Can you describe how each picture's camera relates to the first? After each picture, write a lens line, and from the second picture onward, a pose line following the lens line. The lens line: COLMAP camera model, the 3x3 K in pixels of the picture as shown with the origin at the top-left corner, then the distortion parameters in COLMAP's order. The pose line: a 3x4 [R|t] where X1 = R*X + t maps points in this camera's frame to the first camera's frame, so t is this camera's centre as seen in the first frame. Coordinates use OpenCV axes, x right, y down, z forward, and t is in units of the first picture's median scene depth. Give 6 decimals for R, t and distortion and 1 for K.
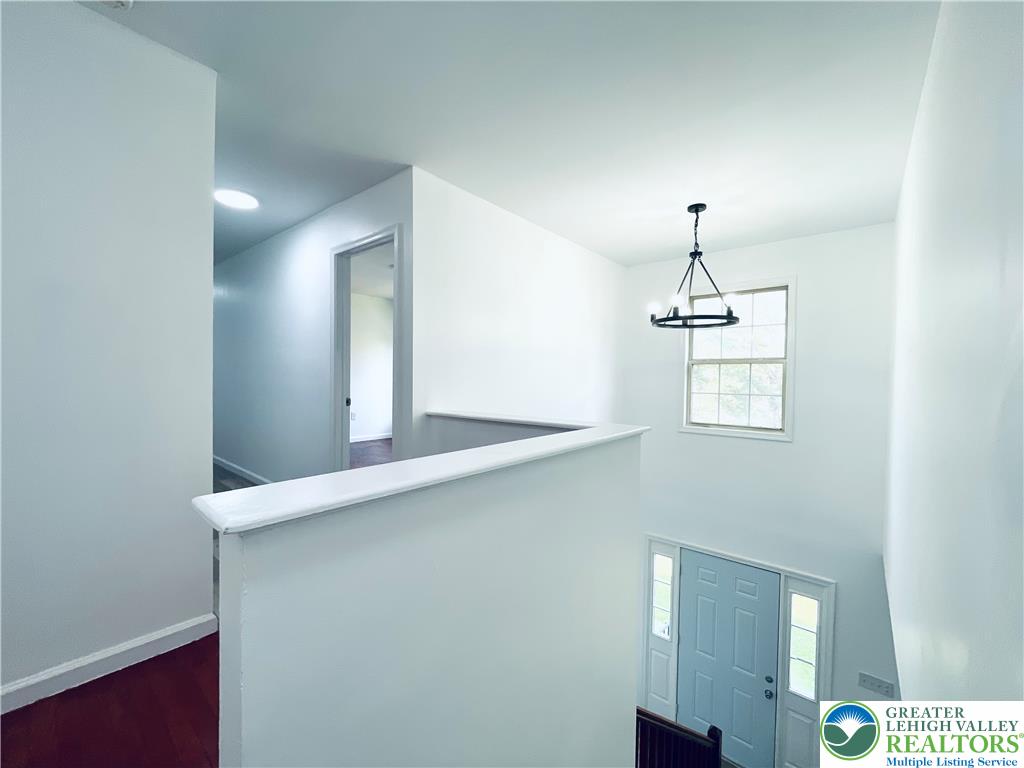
lens RADIAL K [[413.8, 0, 511.5], [0, 413.8, 384.1], [0, 0, 1]] dist [-0.010083, 0.000241]
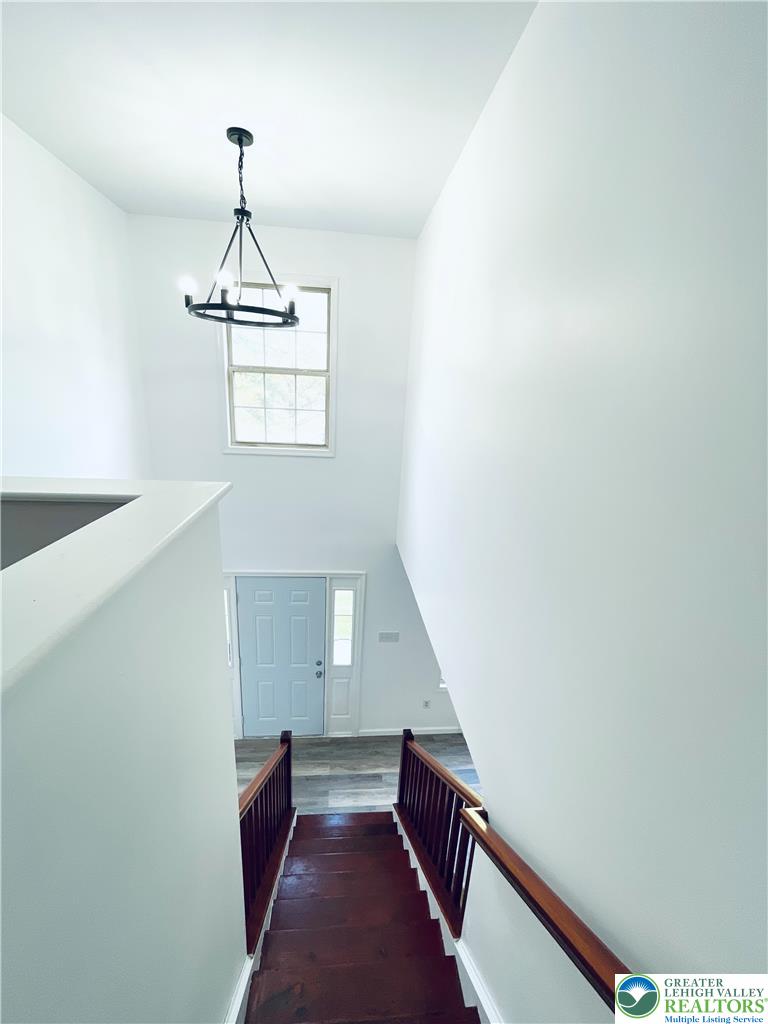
lens RADIAL K [[413.8, 0, 382.2], [0, 413.8, 514.2], [0, 0, 1]] dist [-0.010083, 0.000241]
pose [[0.700473, -0.179663, 0.690694, 0.023295], [-0.031912, 0.958941, 0.281803, -0.018208], [-0.712965, -0.219437, 0.665980, 0.190063]]
